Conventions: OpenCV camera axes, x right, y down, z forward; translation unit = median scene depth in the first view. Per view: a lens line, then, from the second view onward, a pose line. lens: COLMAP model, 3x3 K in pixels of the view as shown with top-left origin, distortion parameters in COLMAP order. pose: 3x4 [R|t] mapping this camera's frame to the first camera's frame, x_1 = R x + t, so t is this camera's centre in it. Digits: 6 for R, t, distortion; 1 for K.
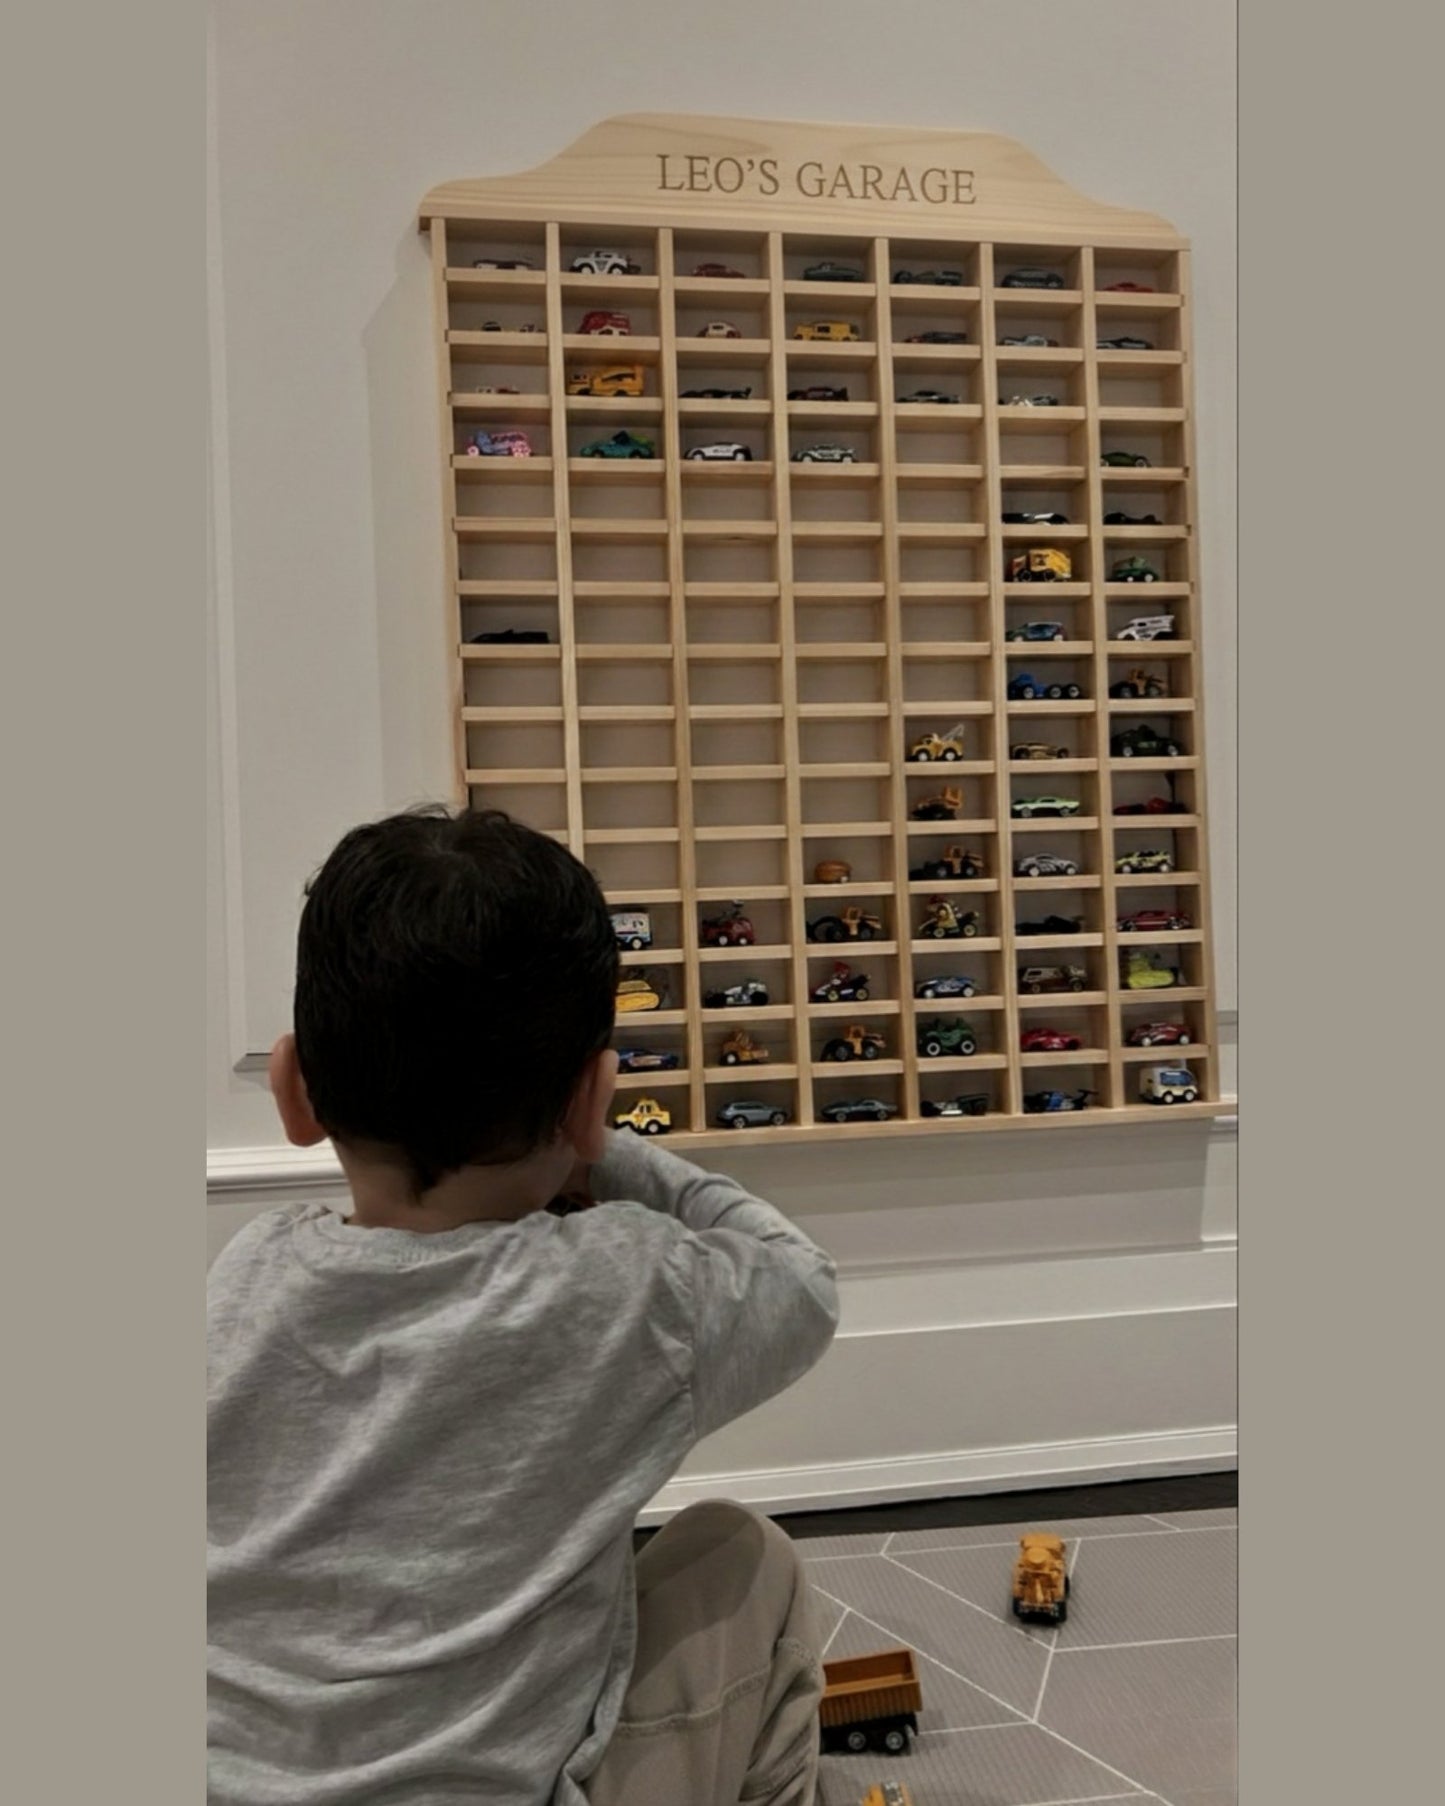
lens RADIAL K [[866.8, 0, 714.6], [0, 866.8, 887.9], [0, 0, 1]] dist [0.004112, -0.002504]
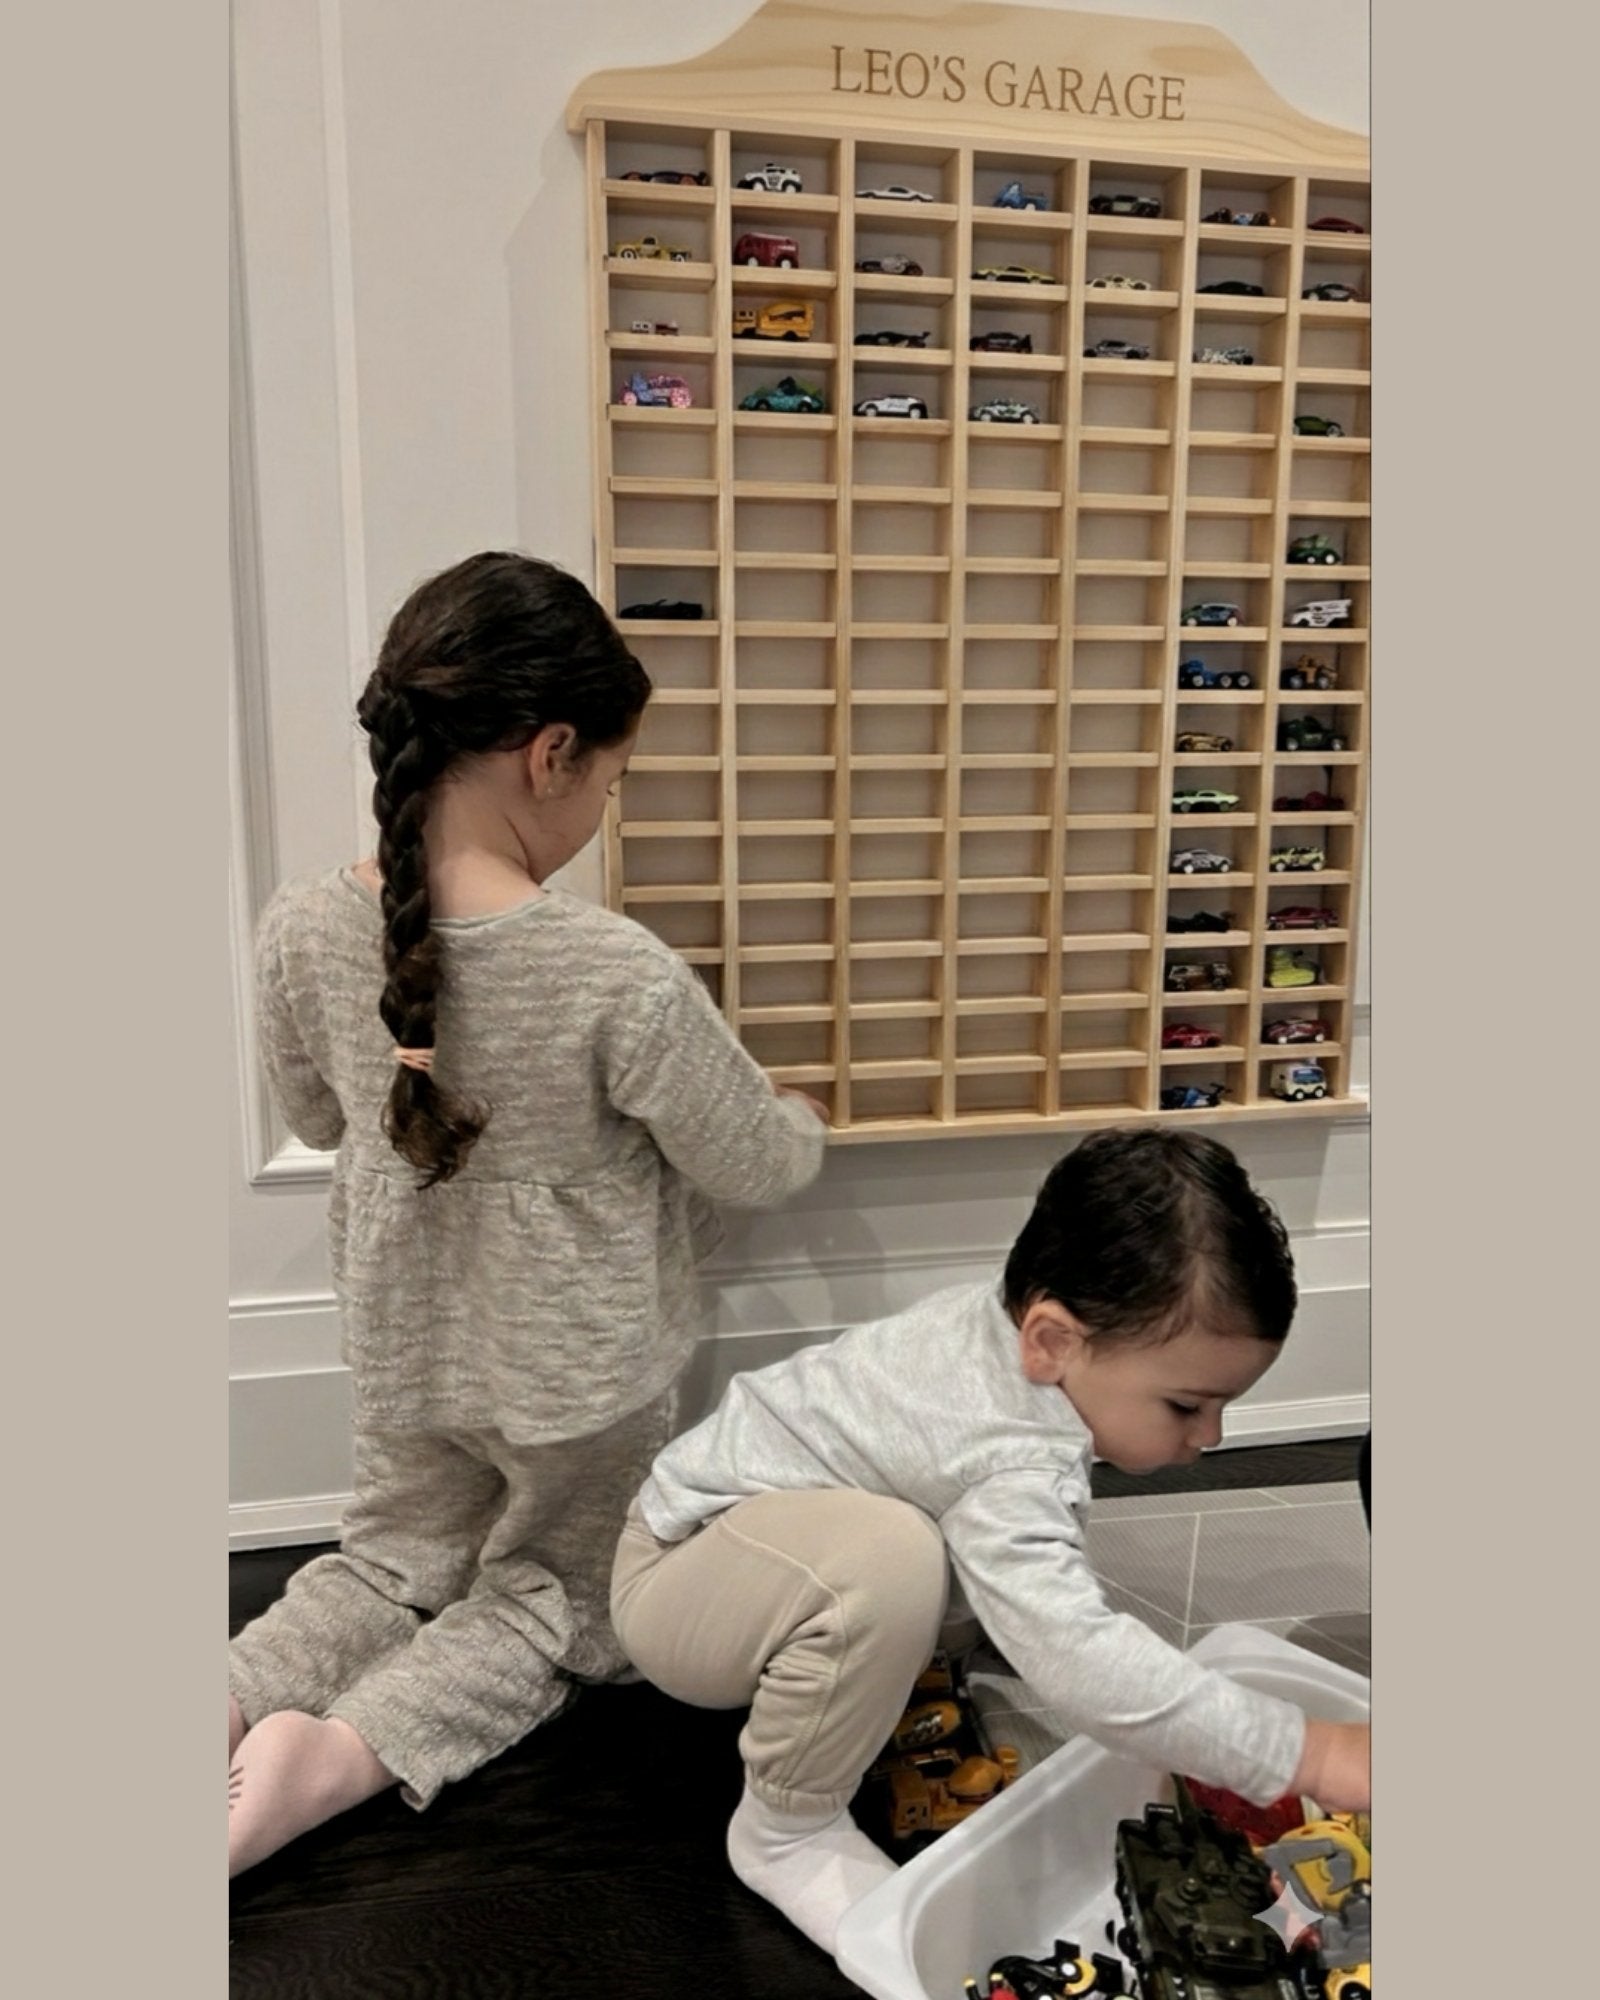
lens RADIAL K [[890.9, 0, 800.0], [0, 890.9, 984.7], [0, 0, 1]] dist [-0.003021, 0.003883]
pose [[0.999559, 0.006920, 0.028892, -0.113008], [-0.010143, 0.993549, 0.112953, 0.003147], [-0.027924, -0.113196, 0.993180, -0.009685]]
